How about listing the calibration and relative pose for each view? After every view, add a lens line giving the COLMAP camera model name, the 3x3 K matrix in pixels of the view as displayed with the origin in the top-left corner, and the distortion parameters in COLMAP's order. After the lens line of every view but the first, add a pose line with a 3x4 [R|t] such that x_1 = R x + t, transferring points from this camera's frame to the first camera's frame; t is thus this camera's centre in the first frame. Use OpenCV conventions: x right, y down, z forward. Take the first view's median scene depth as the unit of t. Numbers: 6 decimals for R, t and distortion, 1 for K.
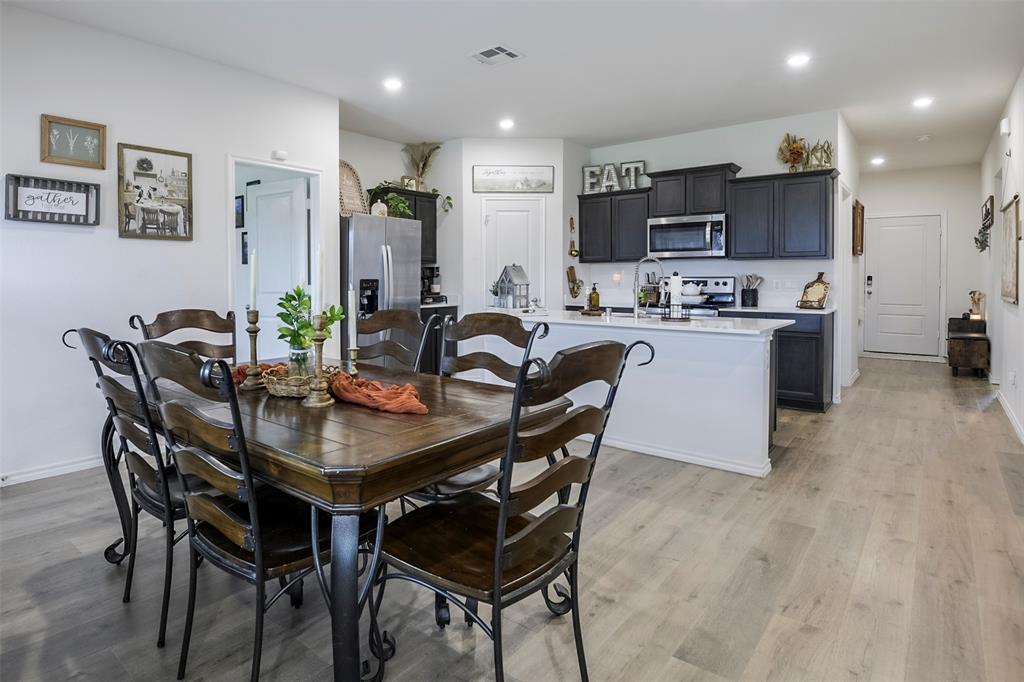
lens RADIAL K [[558.8, 0, 410.0], [0, 558.8, 291.0], [0, 0, 1]] dist [-0.045387, 0.000444]
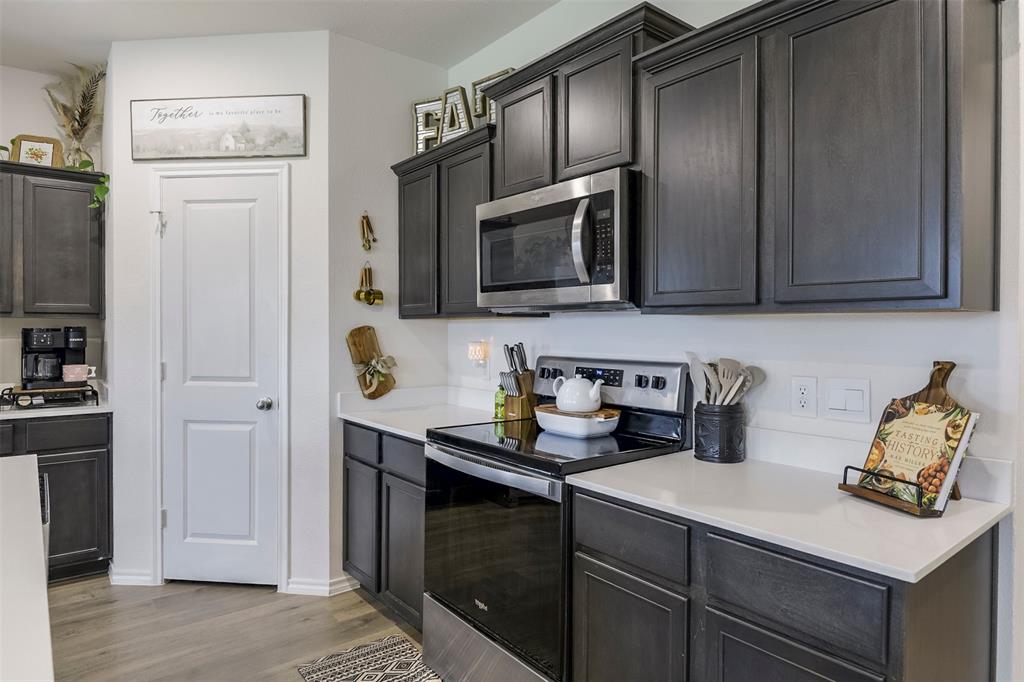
lens RADIAL K [[595.7, 0, 510.1], [0, 595.7, 334.3], [0, 0, 1]] dist [0.023817, -0.034430]
pose [[0.991108, 0.007031, -0.132871, 0.543337], [-0.008650, 0.999895, -0.011612, -0.039112], [0.132775, 0.012658, 0.991065, 0.637375]]
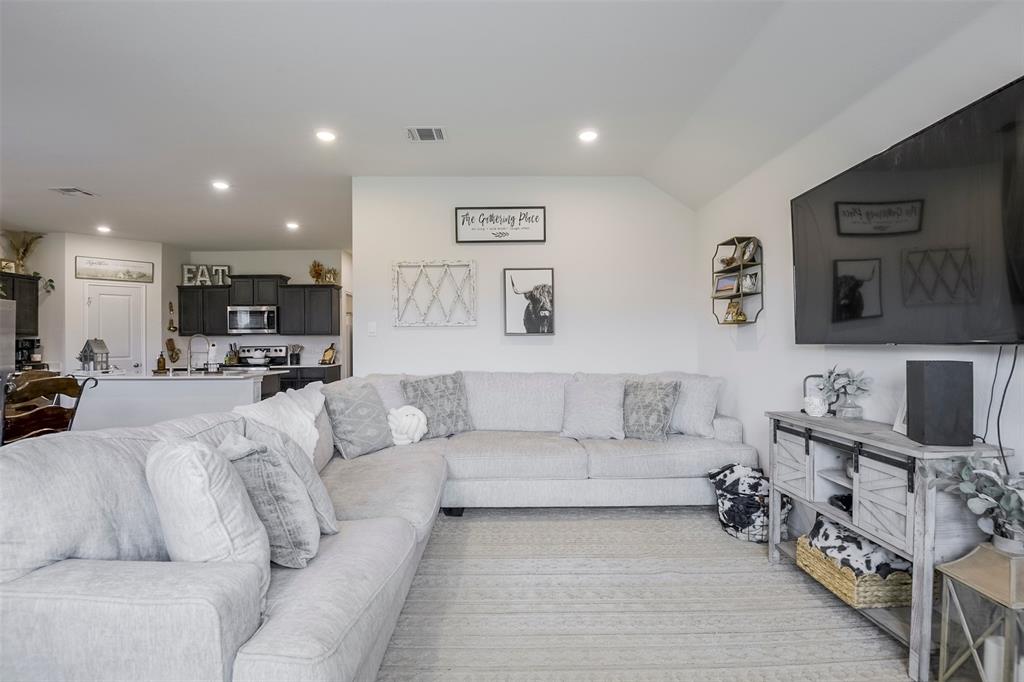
lens RADIAL K [[484.2, 0, 500.2], [0, 484.2, 341.0], [0, 0, 1]] dist [0.000609, -0.025814]
pose [[0.716484, -0.000083, 0.697604, 0.059075], [0.021830, 0.999513, -0.022301, 0.004753], [-0.697262, 0.031207, 0.716137, -0.440080]]
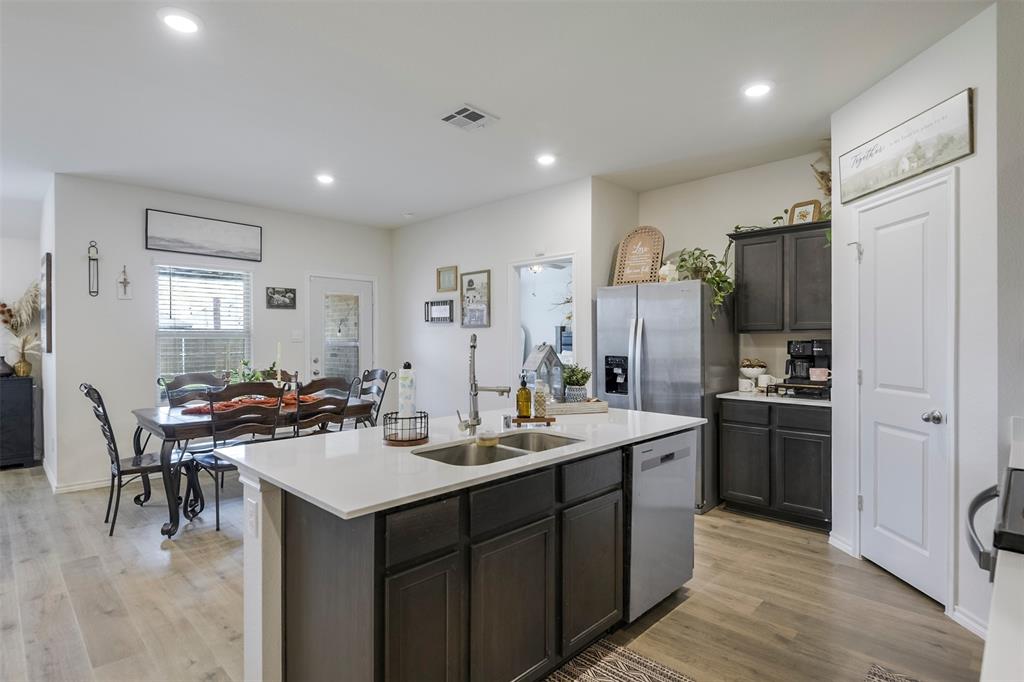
lens RADIAL K [[522.5, 0, 512.0], [0, 522.5, 341.0], [0, 0, 1]] dist [0.032016, -0.023878]
pose [[-0.014890, 0.005519, -0.999874, 0.728522], [-0.018482, 0.999812, 0.005794, -0.044242], [0.999718, 0.018566, -0.014786, 0.770769]]
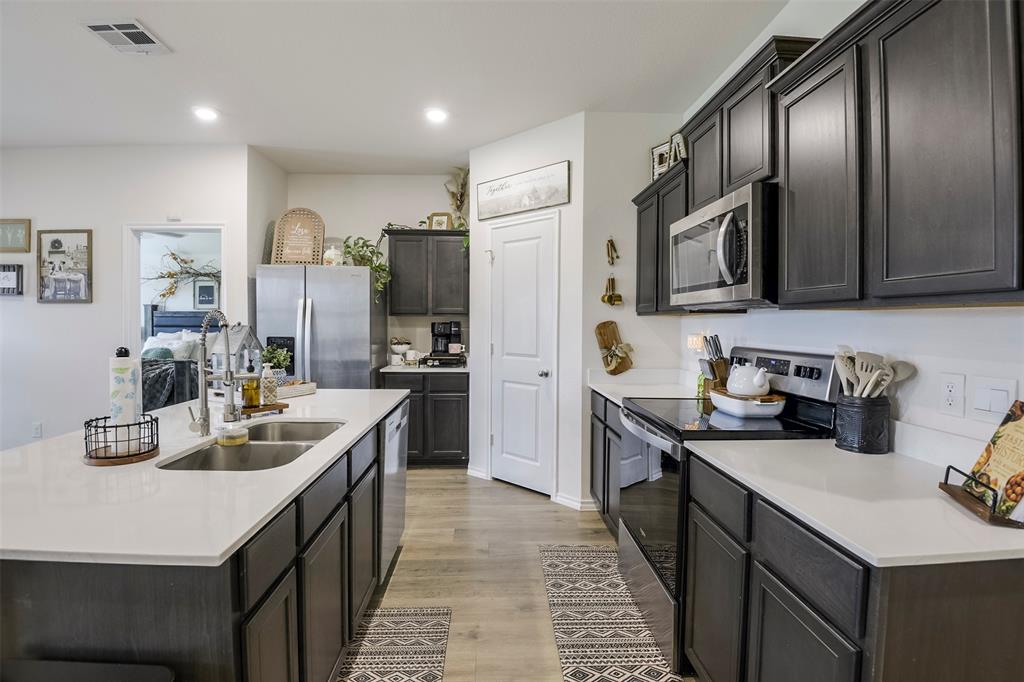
lens RADIAL K [[475.1, 0, 505.9], [0, 475.1, 333.7], [0, 0, 1]] dist [-0.015619, -0.019187]
pose [[0.716313, 0.023238, -0.697392, 0.660185], [-0.022197, 0.999698, 0.010512, -0.039357], [0.697426, 0.007950, 0.716613, 0.648028]]
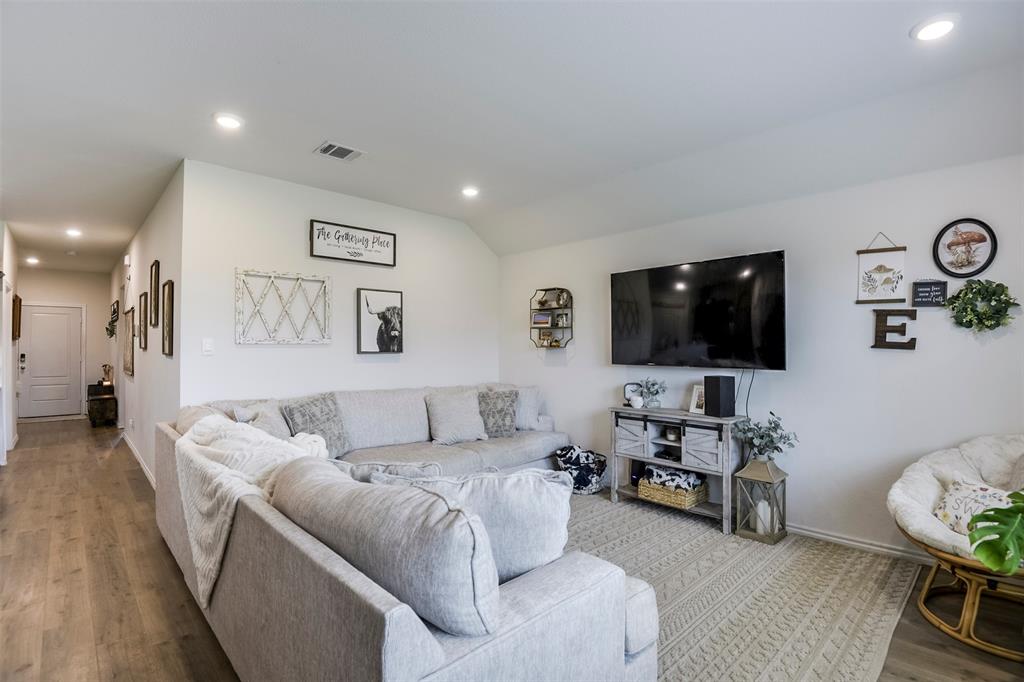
lens RADIAL K [[479.6, 0, 512.0], [0, 479.6, 341.0], [0, 0, 1]] dist [-0.000784, -0.020562]
pose [[0.041278, 0.013483, 0.999057, -0.179789], [0.020677, 0.999683, -0.014346, -0.027390], [-0.998934, 0.021250, 0.040986, -0.157101]]
